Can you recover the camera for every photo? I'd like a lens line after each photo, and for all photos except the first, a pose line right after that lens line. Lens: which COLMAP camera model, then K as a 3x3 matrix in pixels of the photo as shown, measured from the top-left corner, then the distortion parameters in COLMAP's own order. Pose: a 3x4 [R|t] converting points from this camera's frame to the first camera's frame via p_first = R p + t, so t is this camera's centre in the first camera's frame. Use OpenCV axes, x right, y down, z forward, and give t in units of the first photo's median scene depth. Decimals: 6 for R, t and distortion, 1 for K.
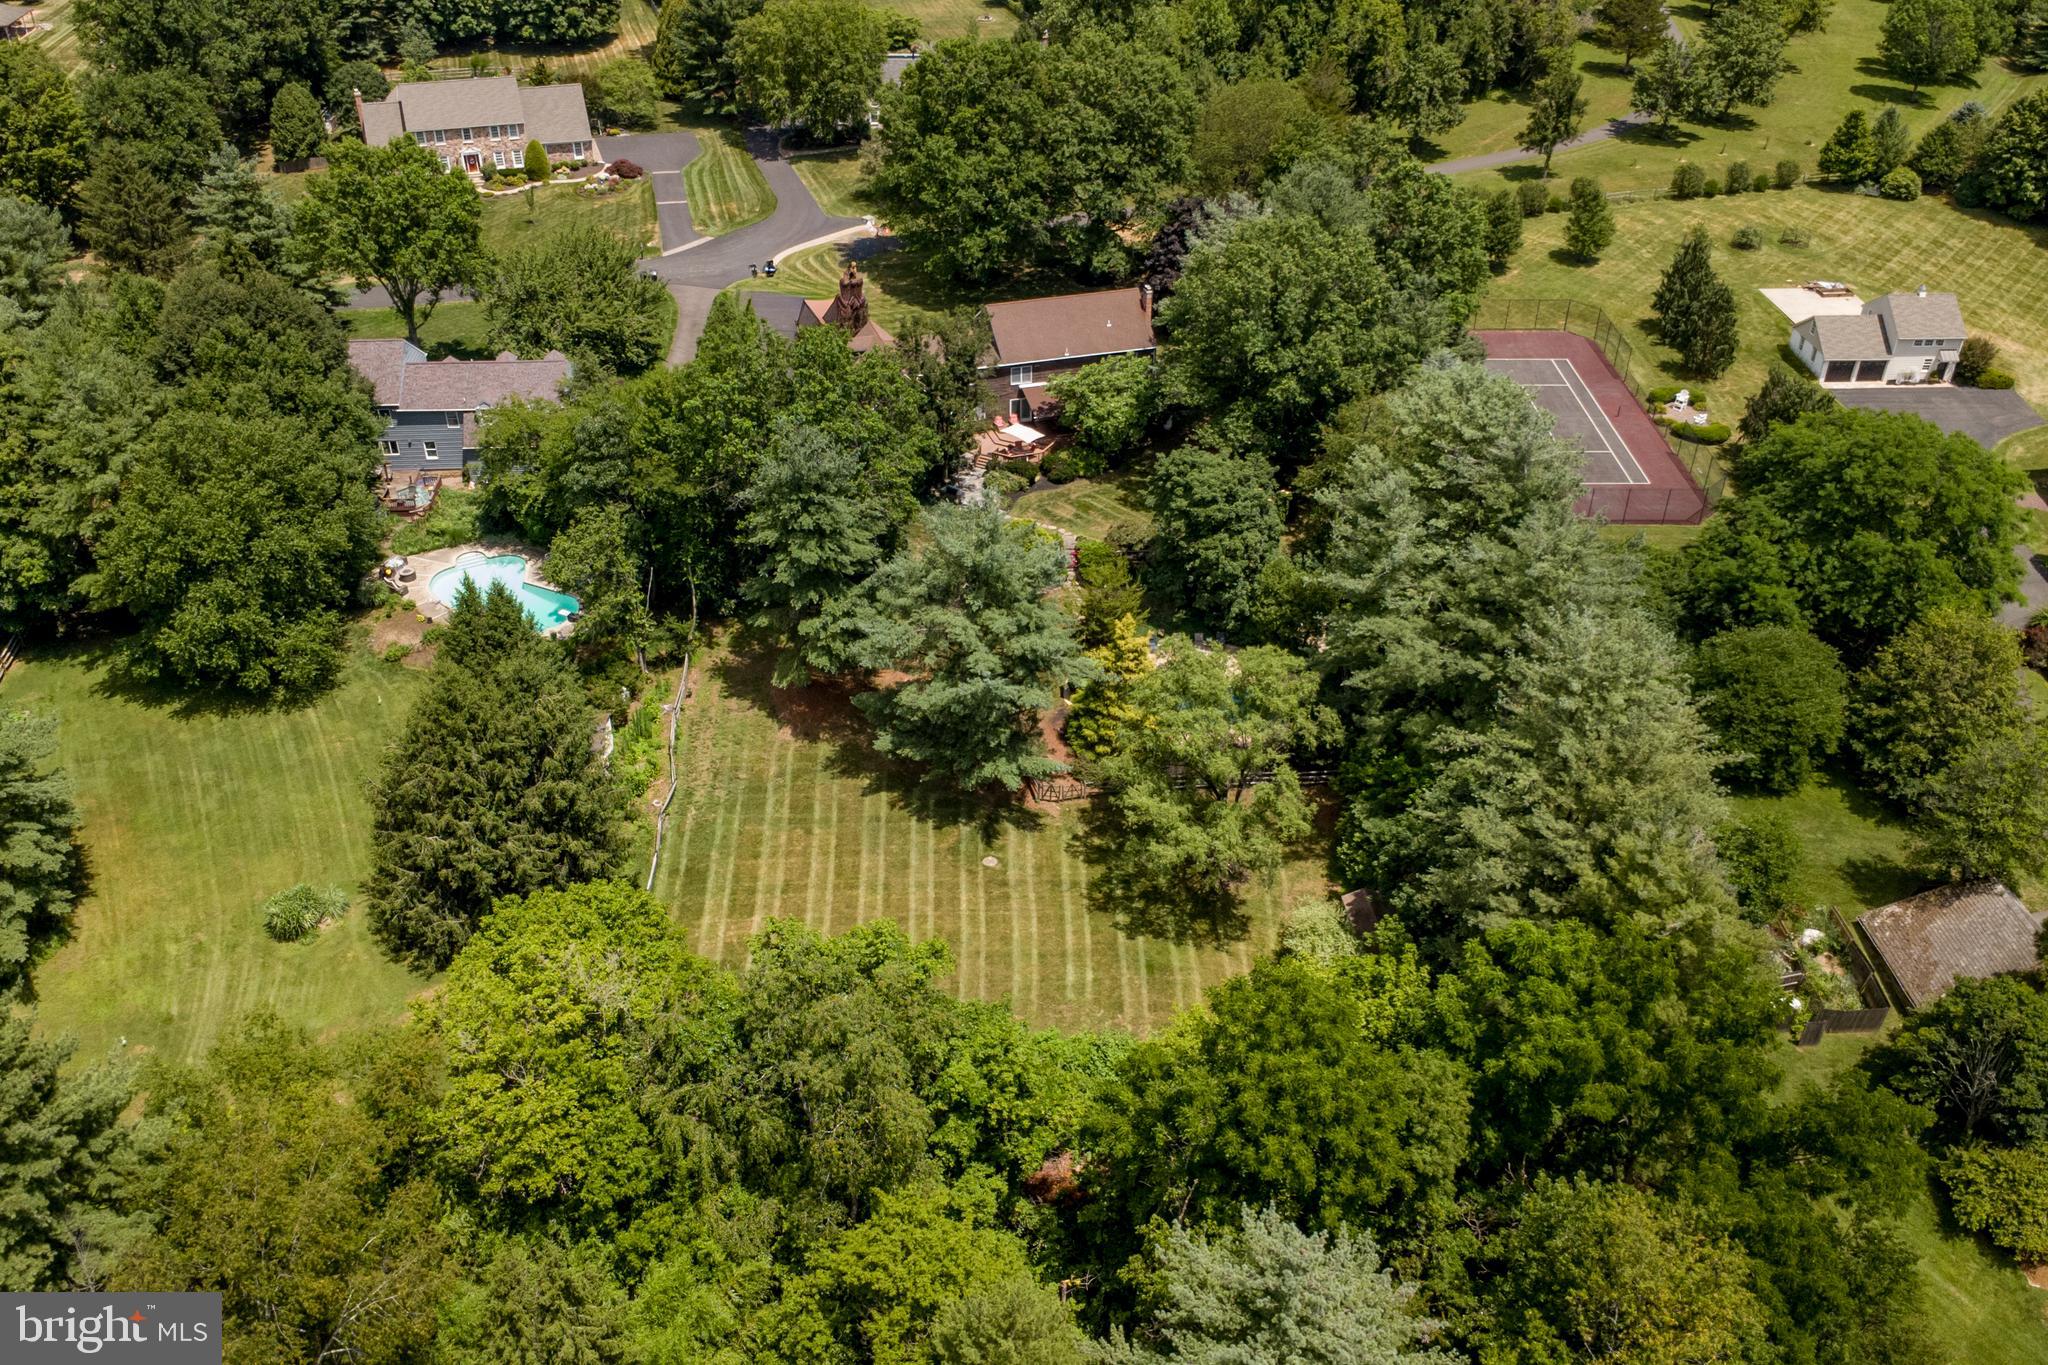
lens RADIAL K [[1707.3, 0, 1026.5], [0, 1707.3, 676.8], [0, 0, 1]] dist [0.016800, -0.007252]
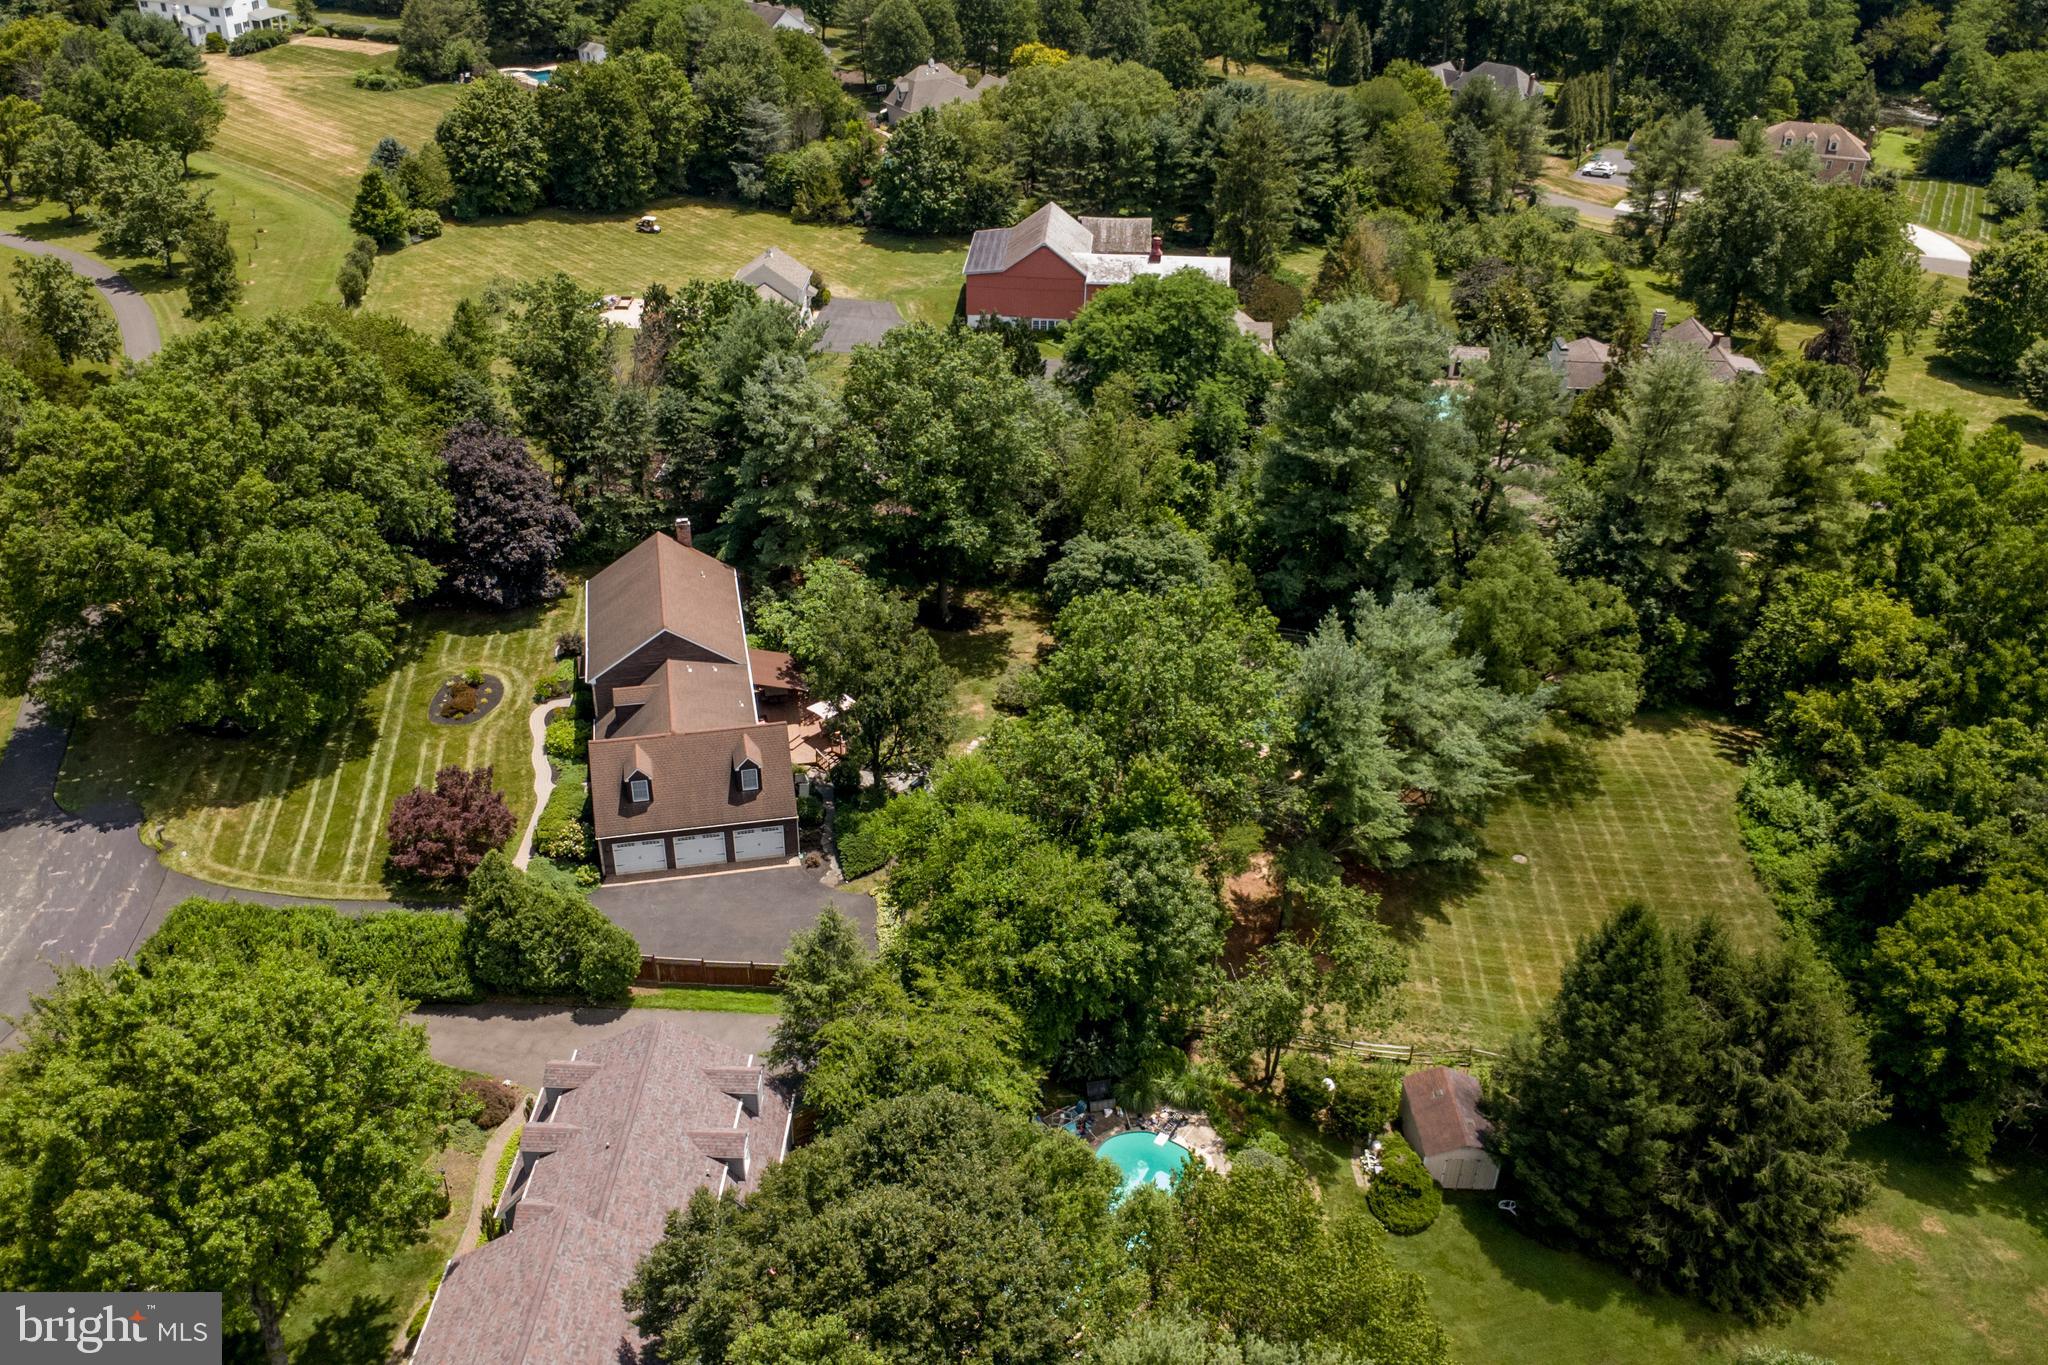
lens RADIAL K [[1707.3, 0, 1018.3], [0, 1707.3, 676.9], [0, 0, 1]] dist [0.016800, -0.007252]
pose [[0.099564, -0.525479, 0.844961, -0.688372], [0.538195, 0.742684, 0.398457, -0.439474], [-0.836919, 0.415081, 0.356754, 0.643114]]
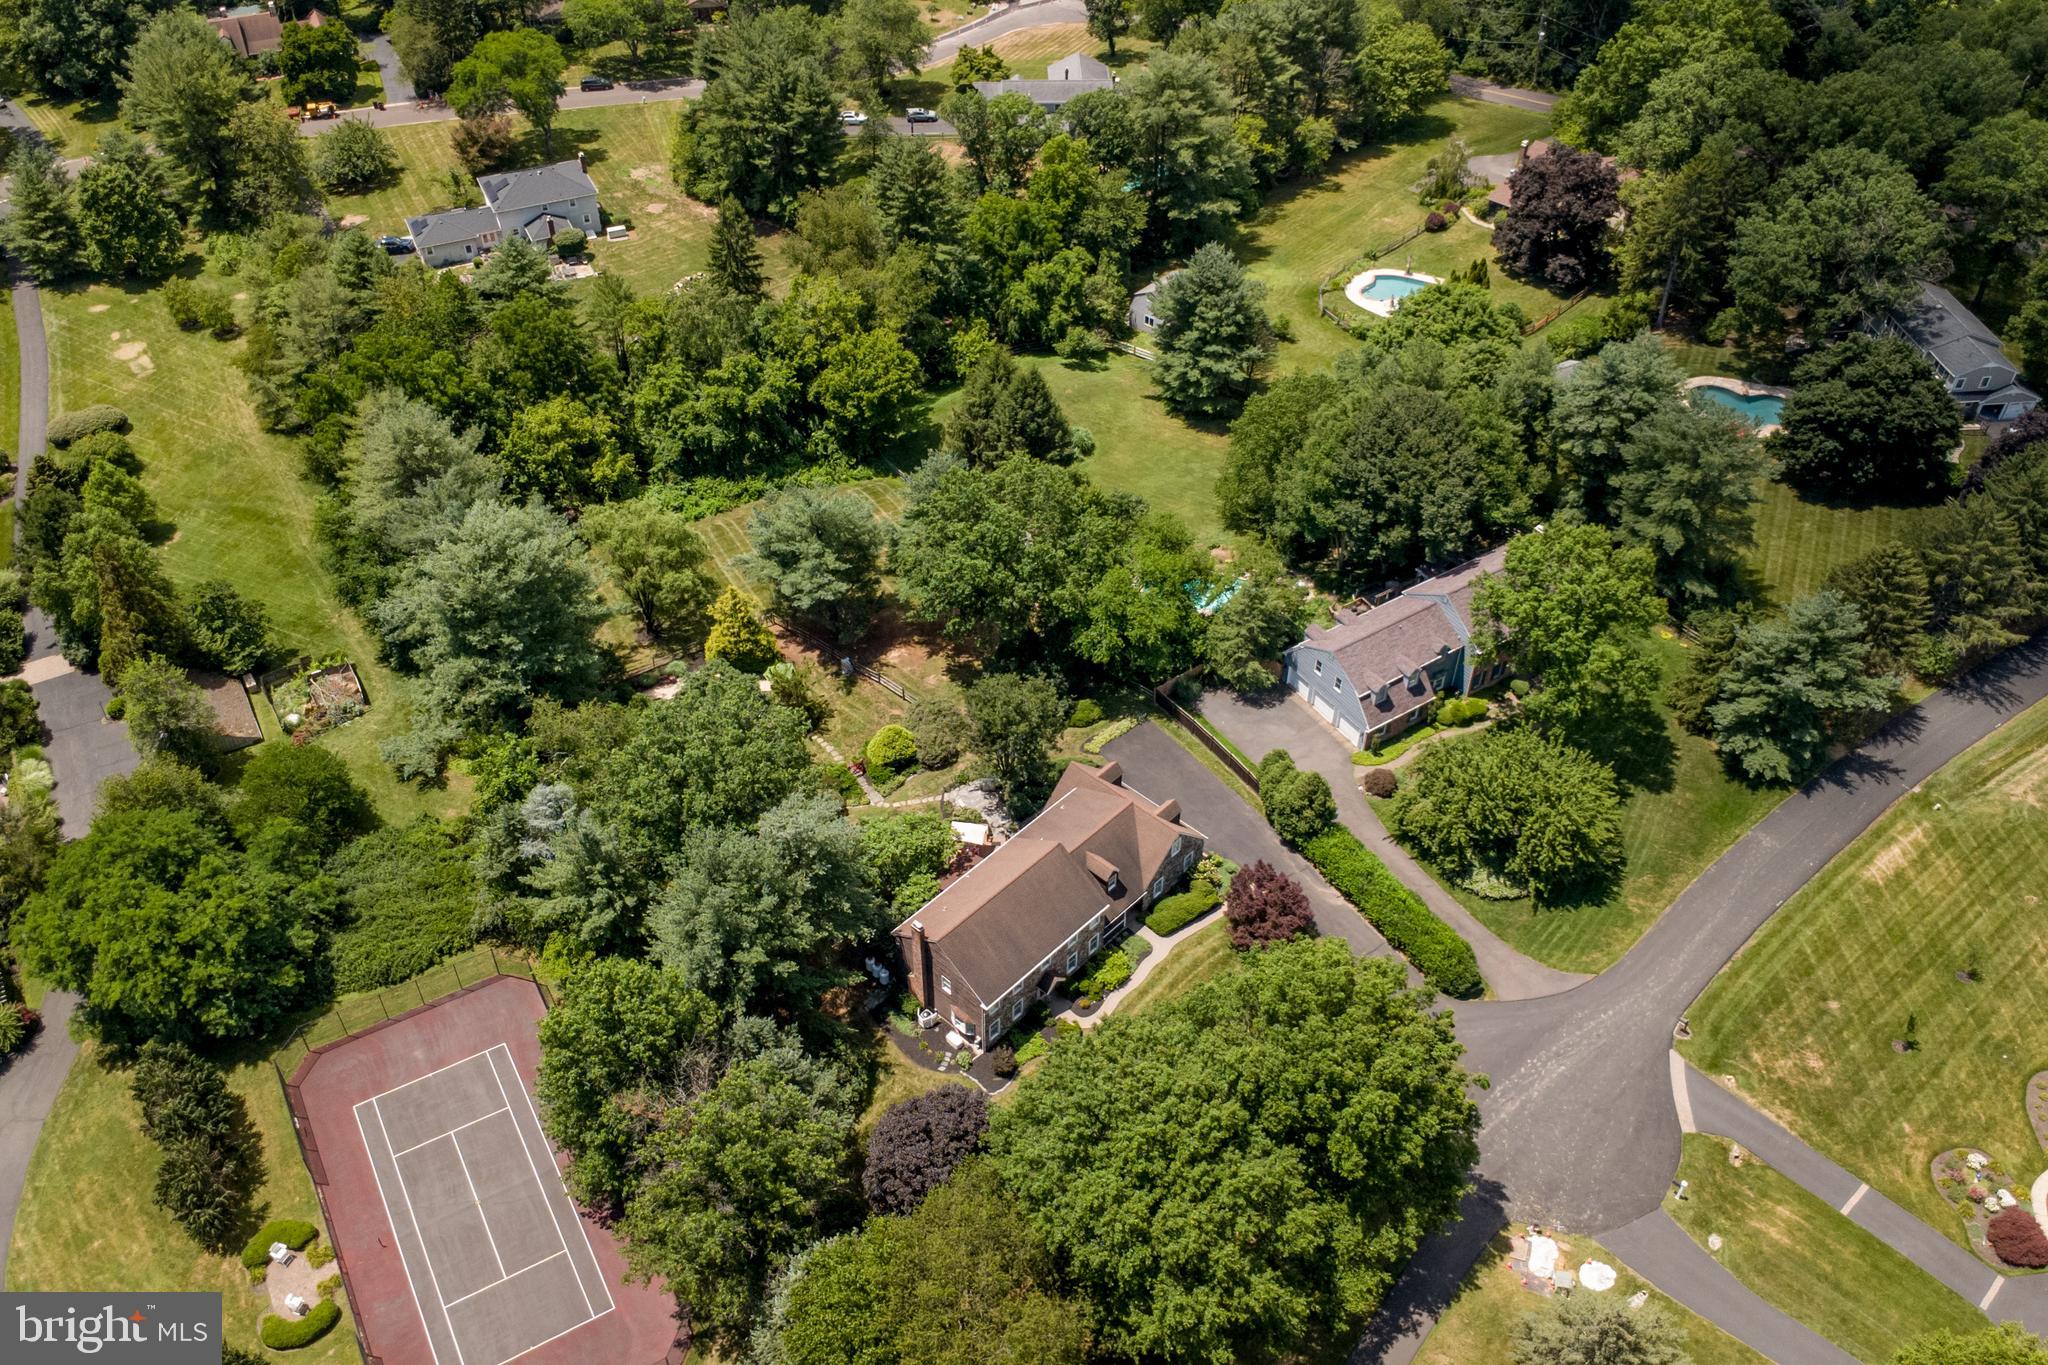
lens RADIAL K [[1707.3, 0, 1025.2], [0, 1707.3, 673.6], [0, 0, 1]] dist [0.016800, -0.007252]
pose [[-0.872830, 0.320343, -0.368167, 0.322805], [-0.280256, 0.288589, 0.915518, -1.149961], [0.399529, 0.902273, -0.162111, 1.116942]]
